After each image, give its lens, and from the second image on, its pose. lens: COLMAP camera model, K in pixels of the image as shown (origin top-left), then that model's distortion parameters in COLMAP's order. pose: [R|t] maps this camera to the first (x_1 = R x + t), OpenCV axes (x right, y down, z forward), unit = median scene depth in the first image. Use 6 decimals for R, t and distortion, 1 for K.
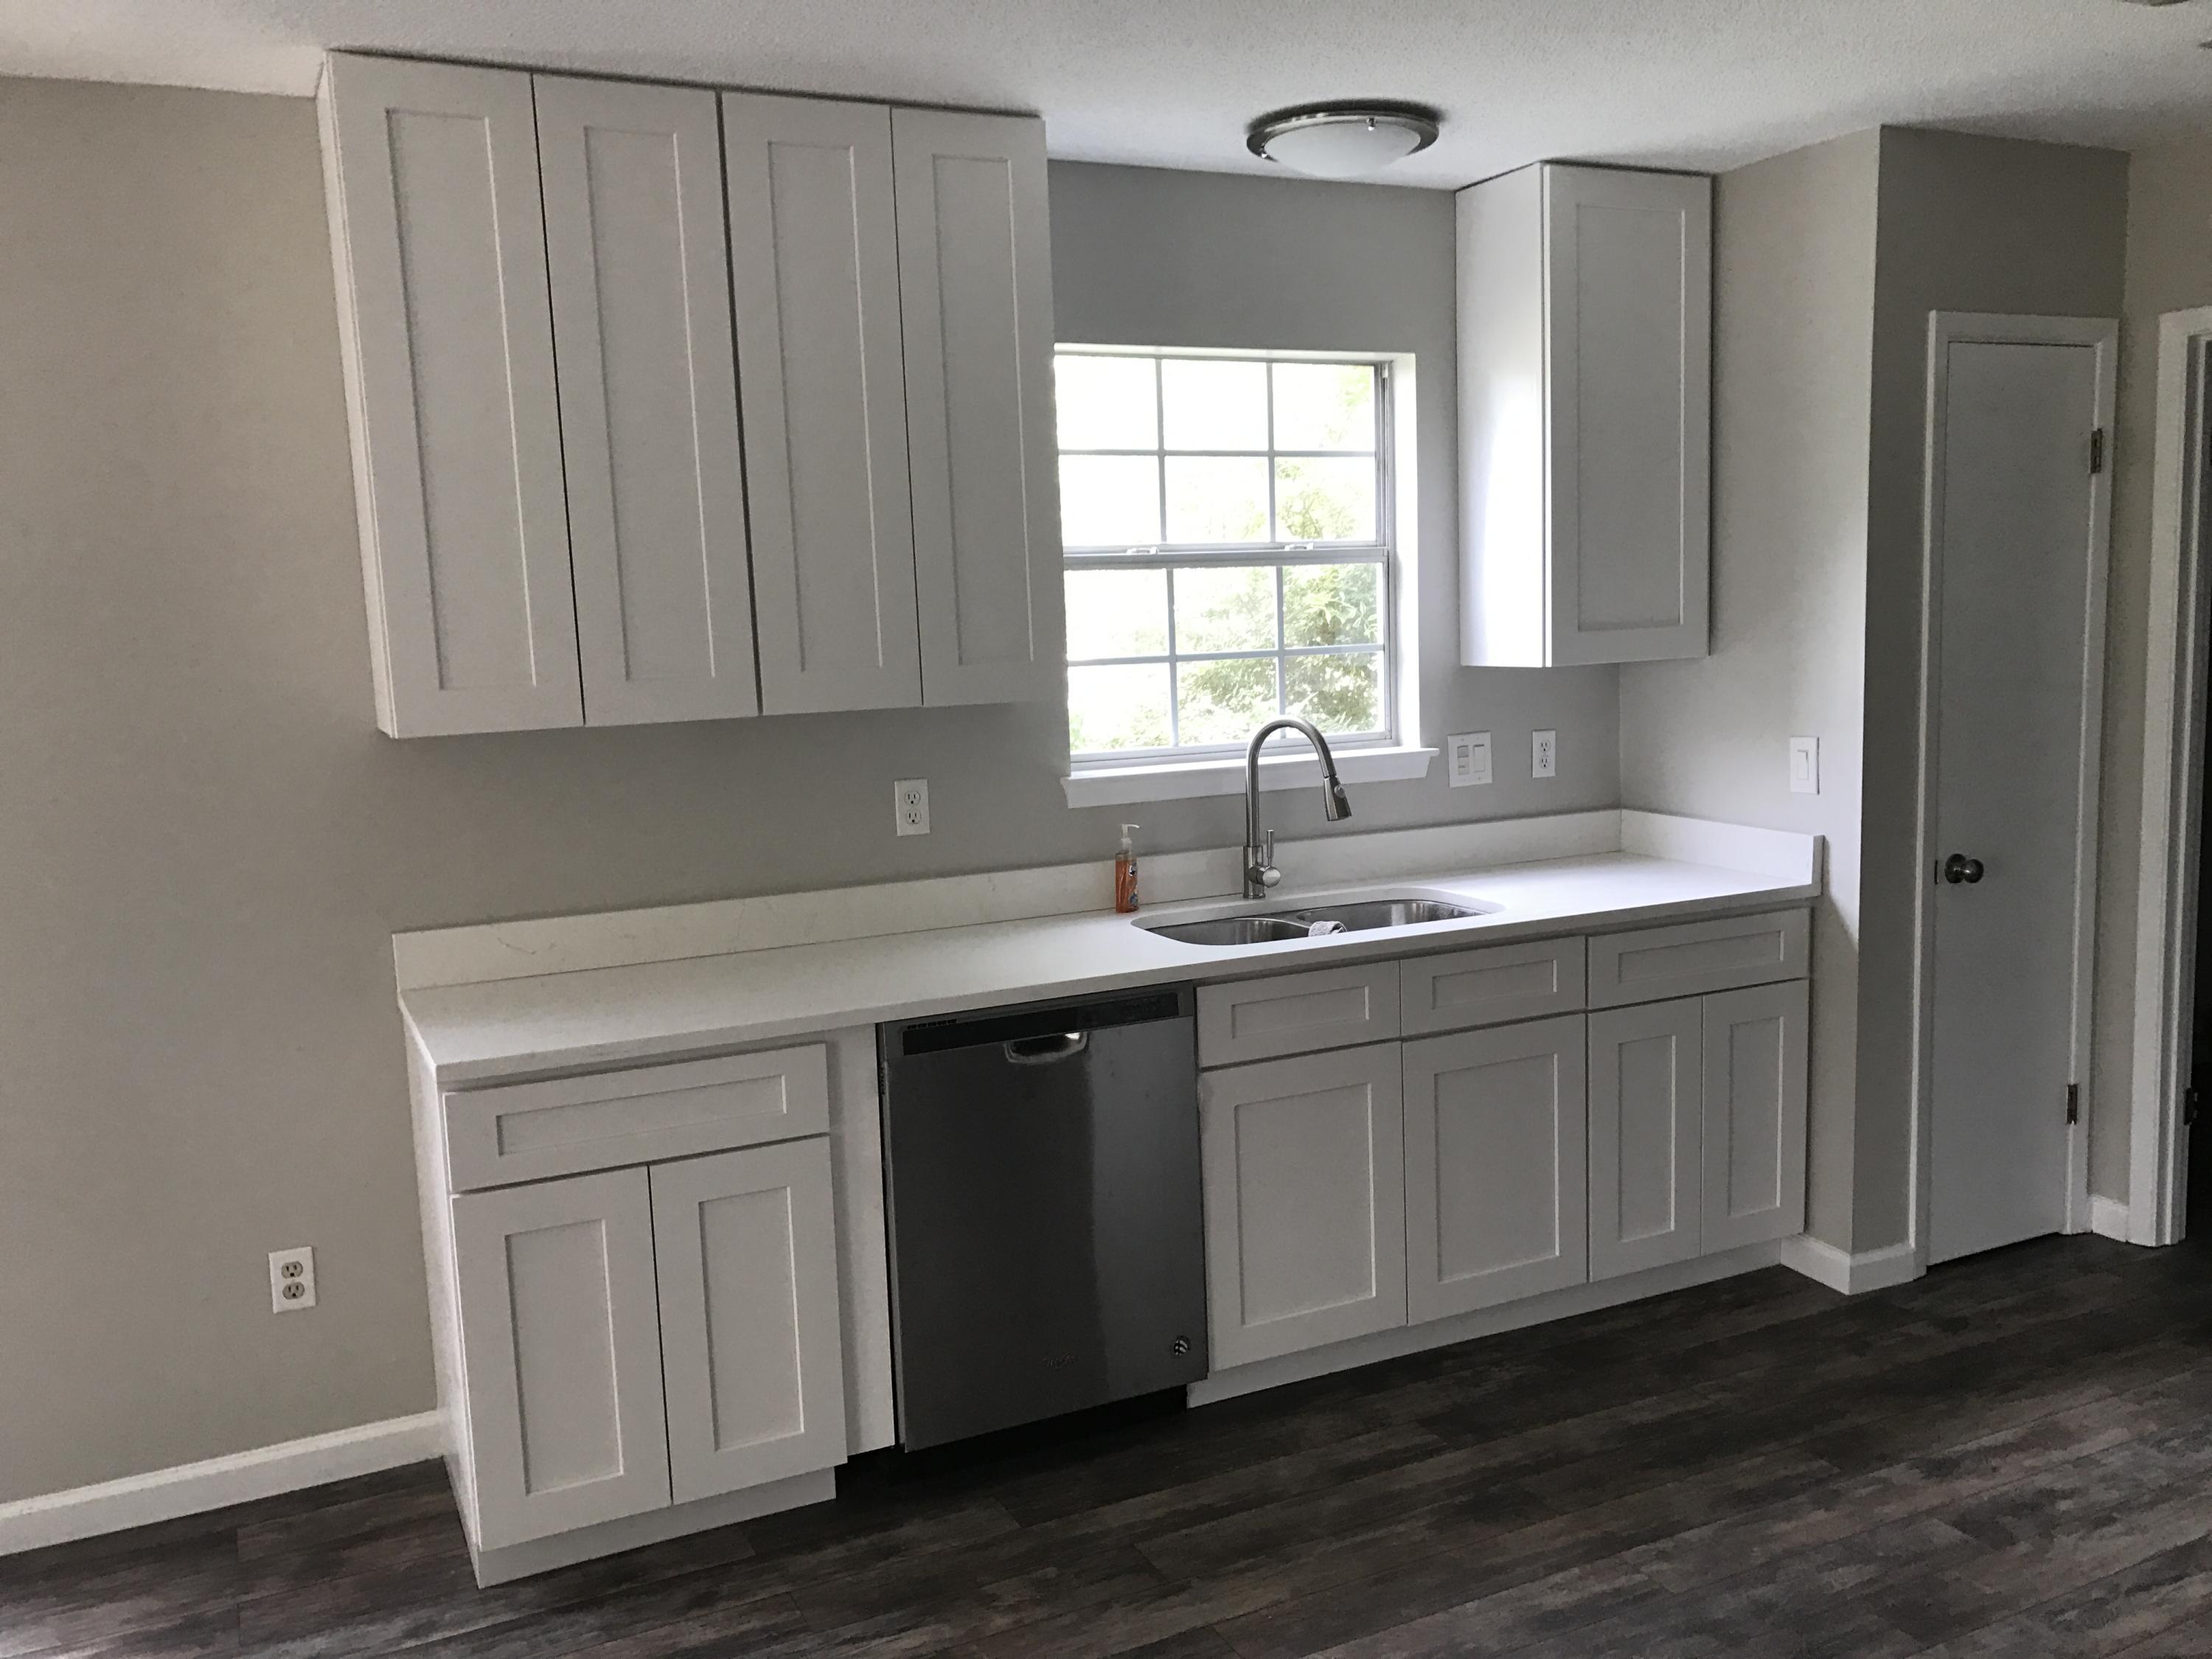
lens RADIAL K [[1821.6, 0, 1133.7], [0, 1821.6, 865.1], [0, 0, 1]] dist [0.021436, -0.009232]
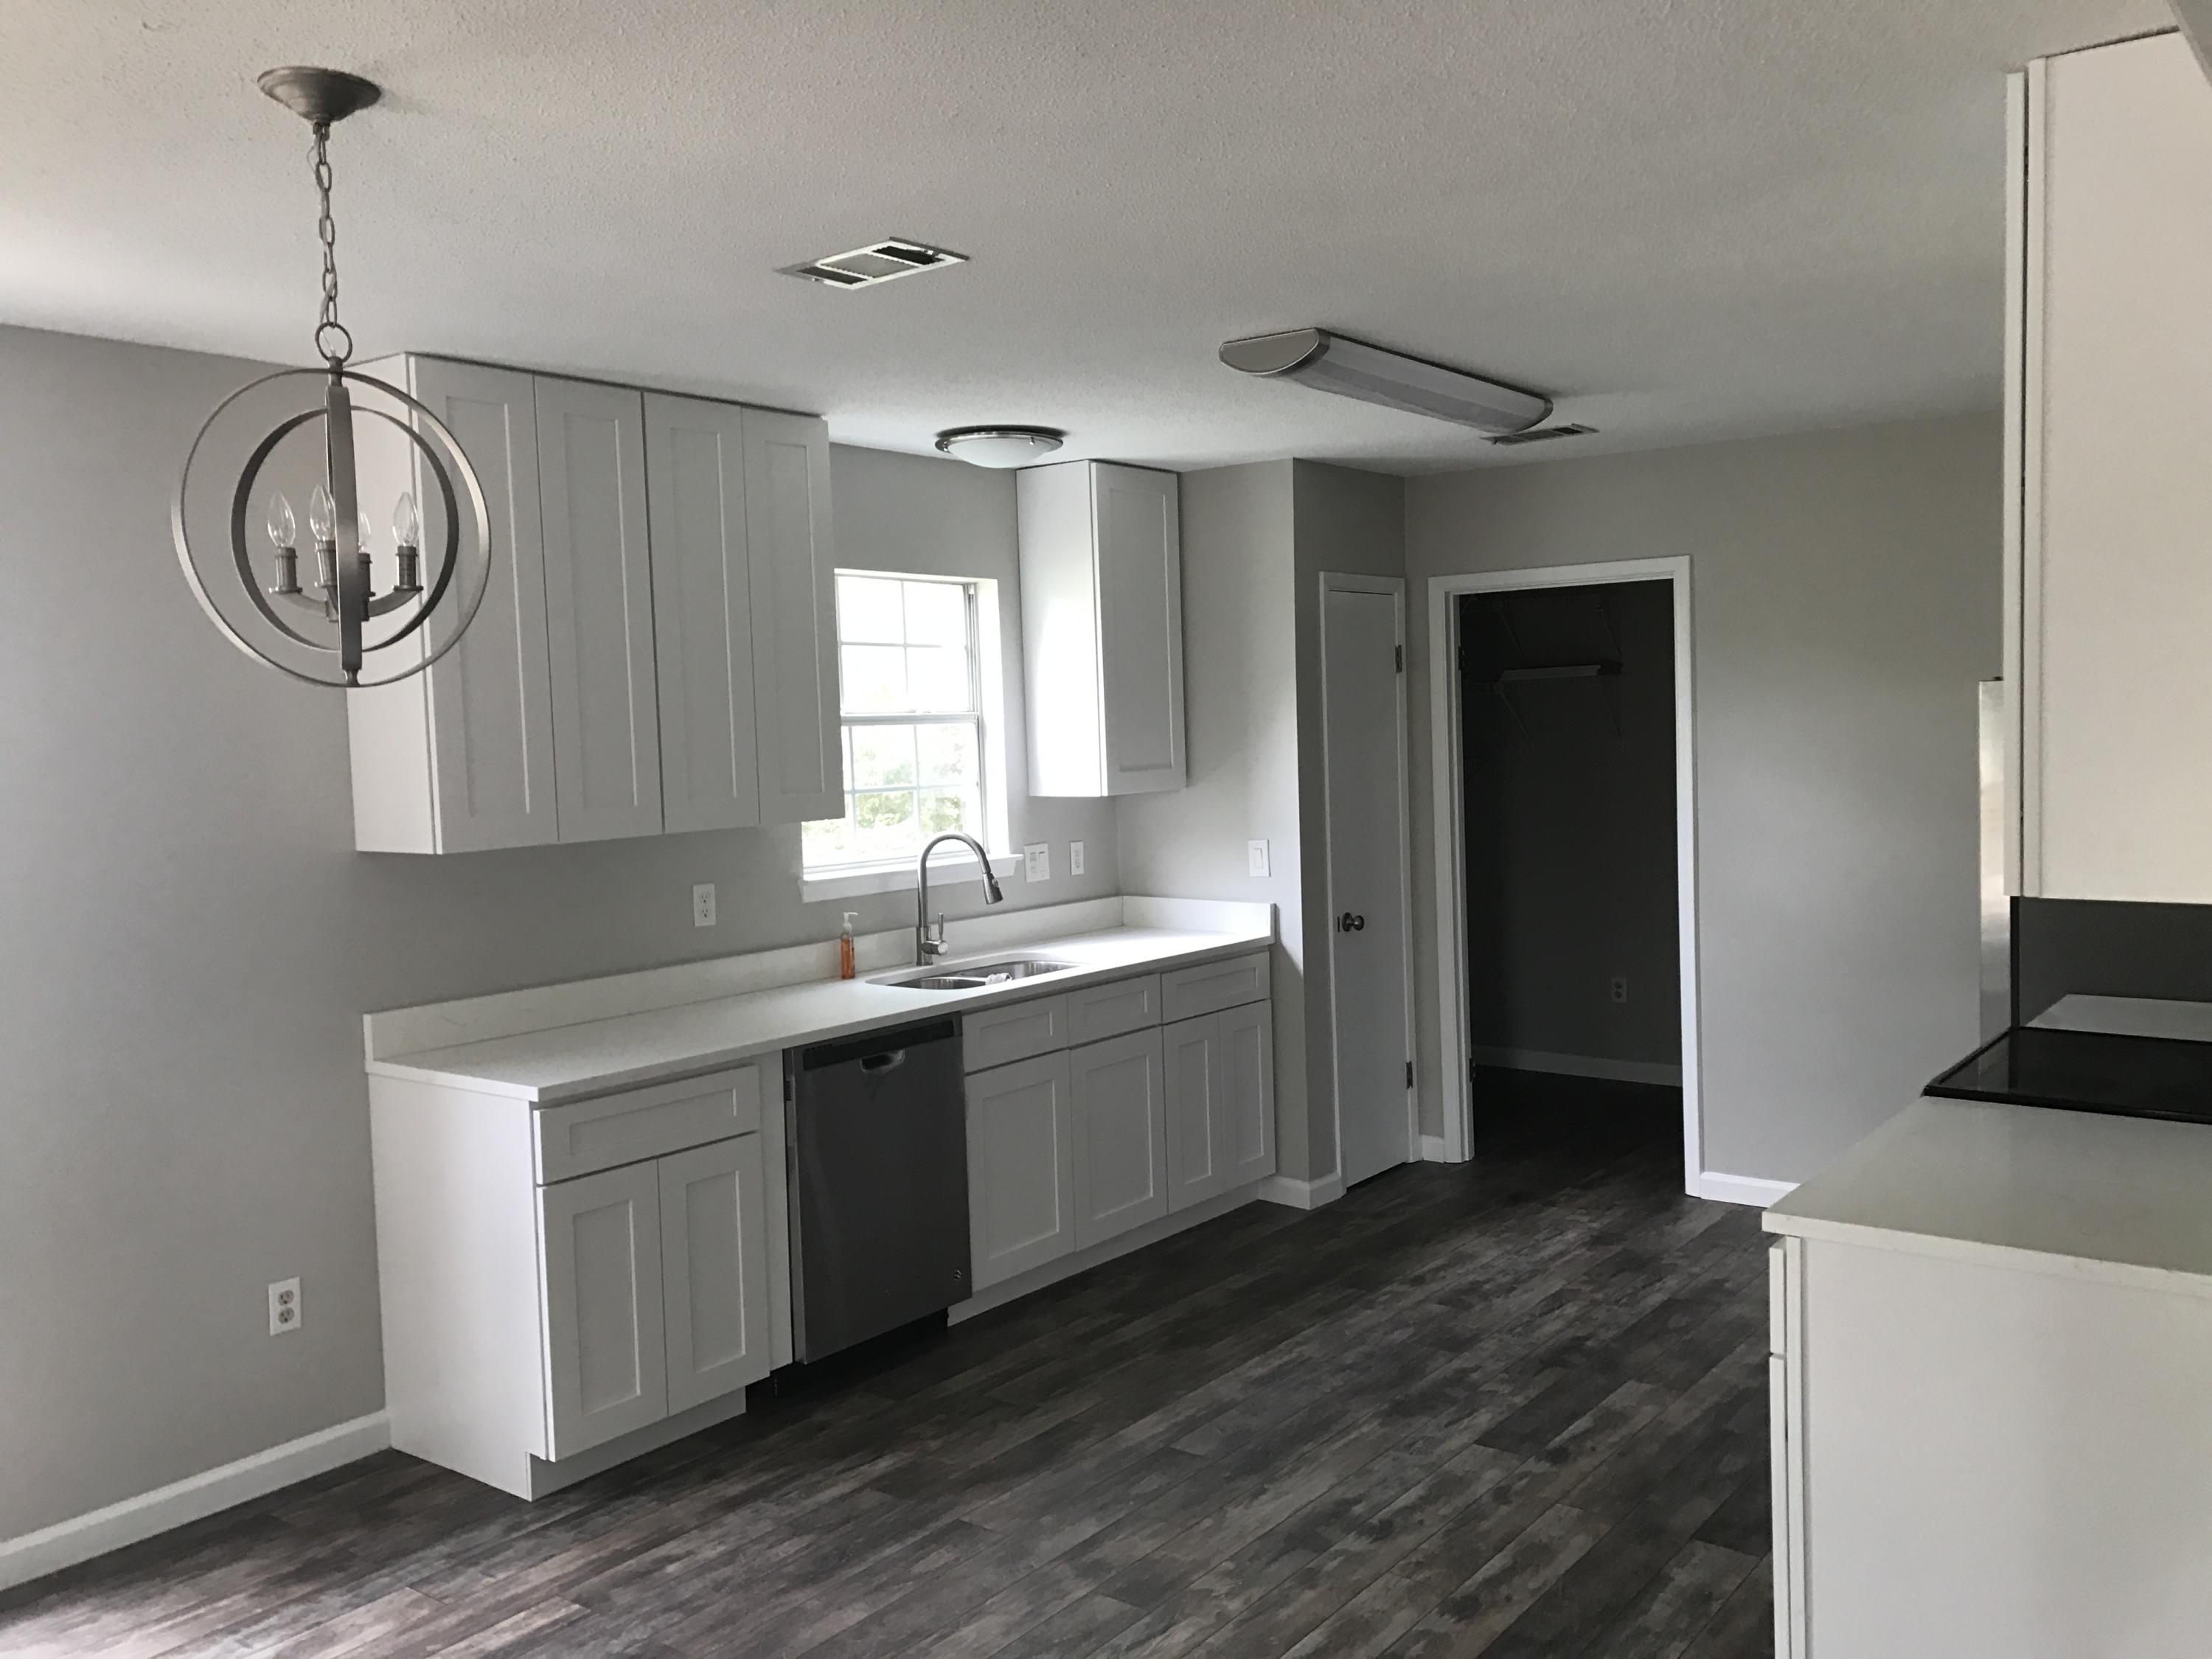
lens RADIAL K [[1820.7, 0, 1114.1], [0, 1820.7, 825.6], [0, 0, 1]] dist [0.038444, -0.046836]
pose [[0.893974, -0.018456, 0.447739, -0.446134], [0.063962, 0.994177, -0.086728, 0.044746], [-0.443531, 0.106171, 0.889948, -0.314124]]
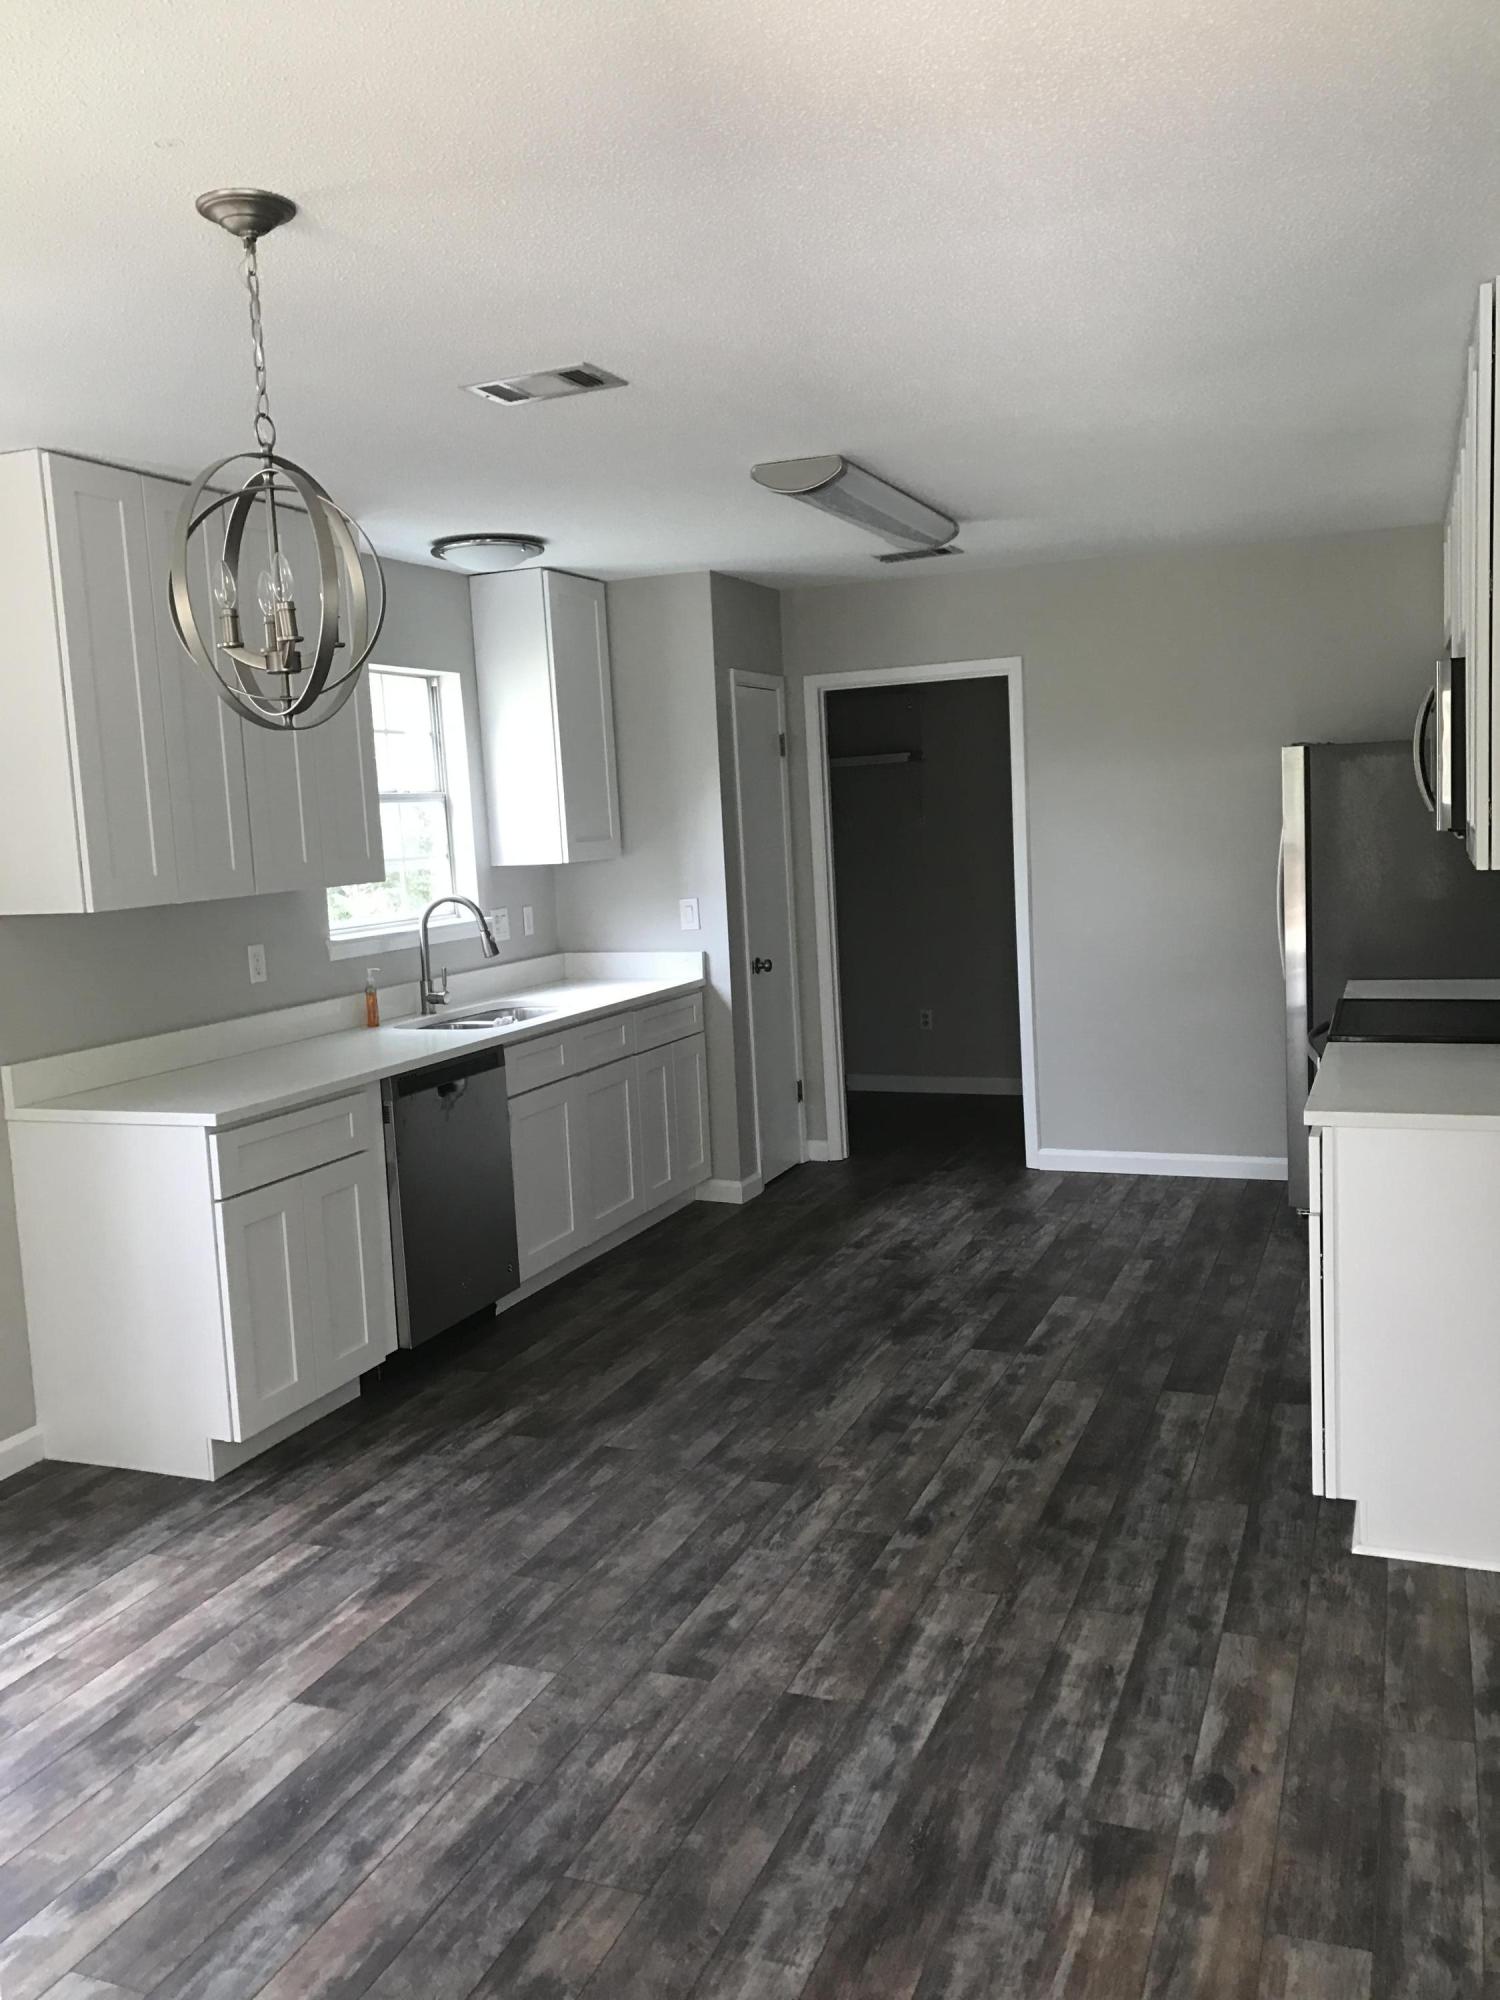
lens RADIAL K [[1625.4, 0, 741.8], [0, 1625.4, 999.6], [0, 0, 1]] dist [0.118088, -0.285384]
pose [[0.748493, -0.080215, 0.658273, -0.700025], [0.121359, 0.992462, -0.017053, 0.067031], [-0.651943, 0.092651, 0.752586, -0.246046]]
